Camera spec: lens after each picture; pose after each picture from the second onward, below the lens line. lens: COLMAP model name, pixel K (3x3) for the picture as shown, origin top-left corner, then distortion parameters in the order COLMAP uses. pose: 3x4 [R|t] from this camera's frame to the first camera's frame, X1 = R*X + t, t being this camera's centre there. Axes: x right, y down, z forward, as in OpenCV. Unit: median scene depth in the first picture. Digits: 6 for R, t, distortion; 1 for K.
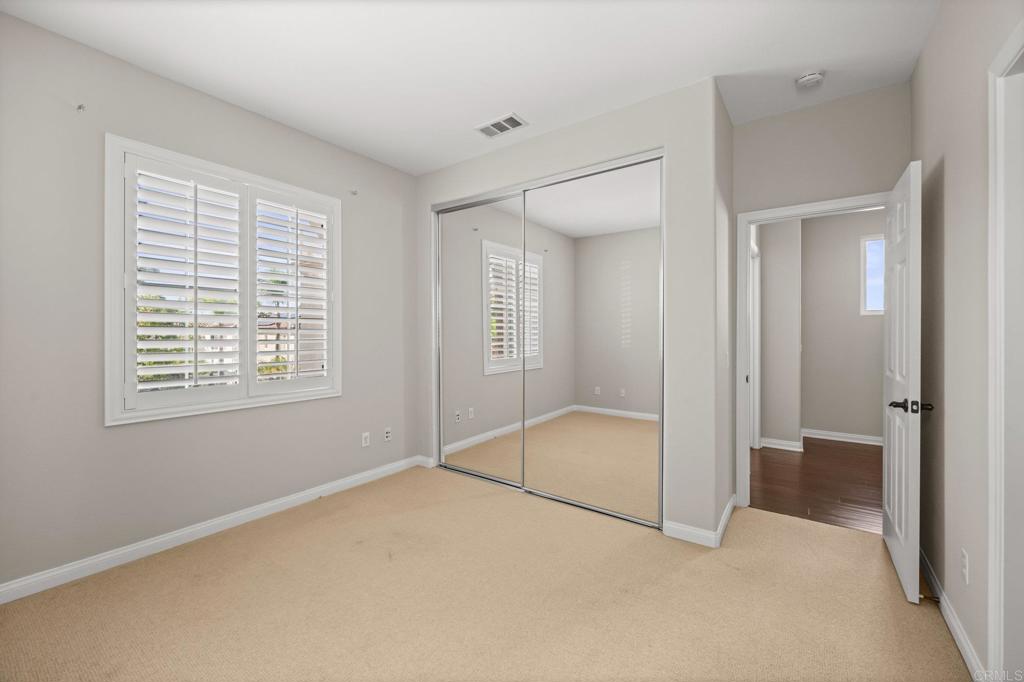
lens RADIAL K [[385.4, 0, 514.8], [0, 385.4, 331.1], [0, 0, 1]] dist [0.000155, -0.000126]
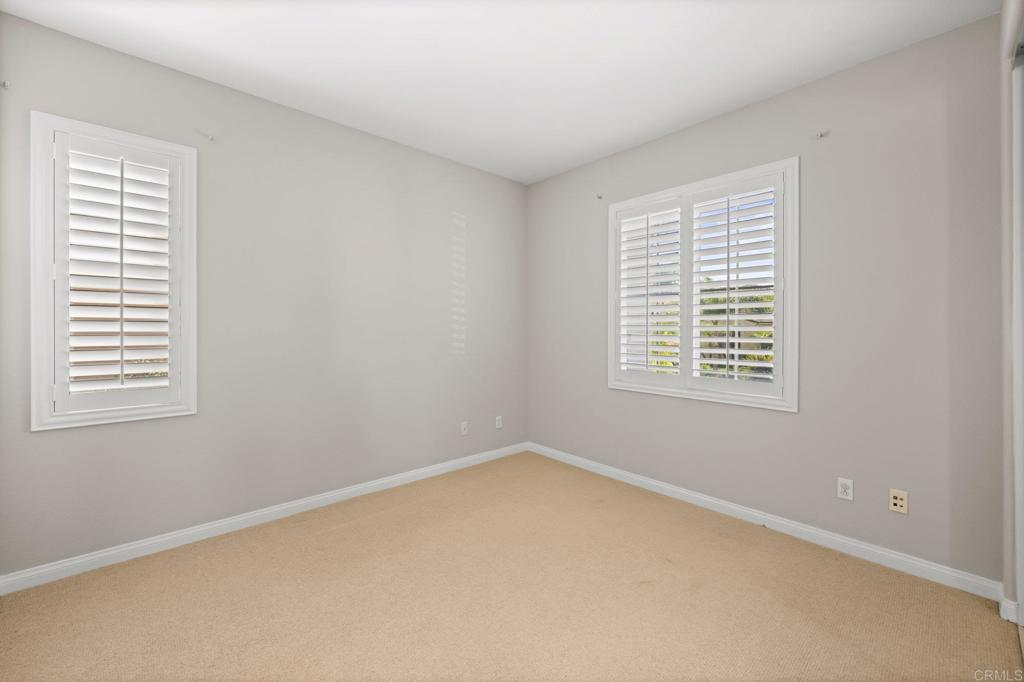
lens RADIAL K [[385.4, 0, 514.8], [0, 385.4, 331.1], [0, 0, 1]] dist [0.000155, -0.000126]
pose [[0.981135, 0.001068, -0.193323, 0.223684], [0.000224, 0.999978, 0.006661, 0.003129], [0.193325, -0.006578, 0.981113, 0.300875]]
